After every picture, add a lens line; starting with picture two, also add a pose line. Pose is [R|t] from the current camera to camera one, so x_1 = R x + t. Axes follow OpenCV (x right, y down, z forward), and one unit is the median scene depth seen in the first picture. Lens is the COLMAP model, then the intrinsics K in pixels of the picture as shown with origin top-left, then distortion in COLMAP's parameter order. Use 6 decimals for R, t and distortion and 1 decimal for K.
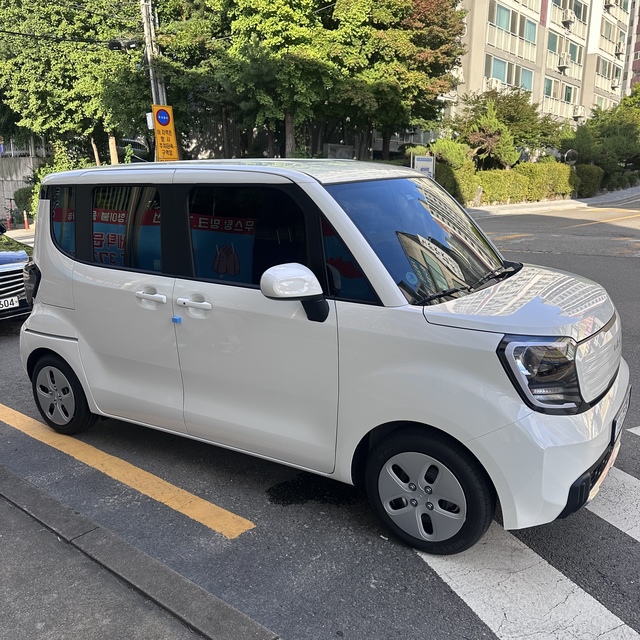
lens RADIAL K [[627.0, 0, 316.1], [0, 627.0, 320.4], [0, 0, 1]] dist [0.001464, 0.001257]
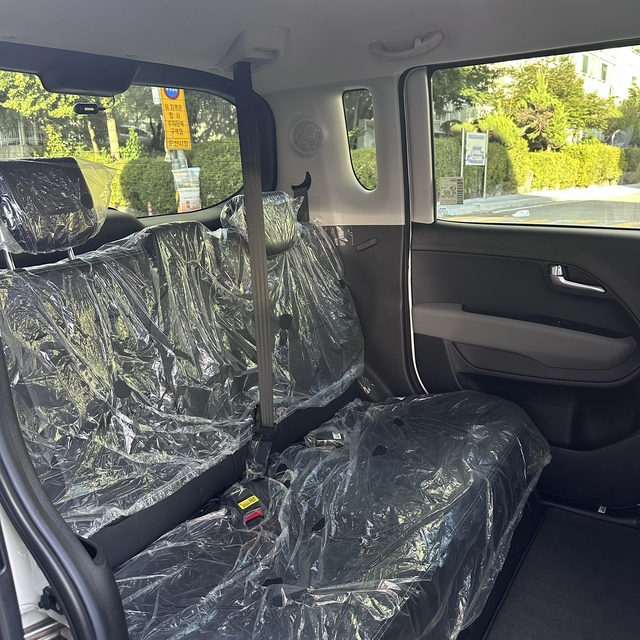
lens RADIAL K [[627.0, 0, 316.1], [0, 627.0, 320.4], [0, 0, 1]] dist [0.001464, 0.001257]
pose [[0.999918, -0.012377, -0.003159, -0.043981], [0.012402, 0.999893, 0.007799, -0.015263], [0.003062, -0.007838, 0.999965, 0.134257]]
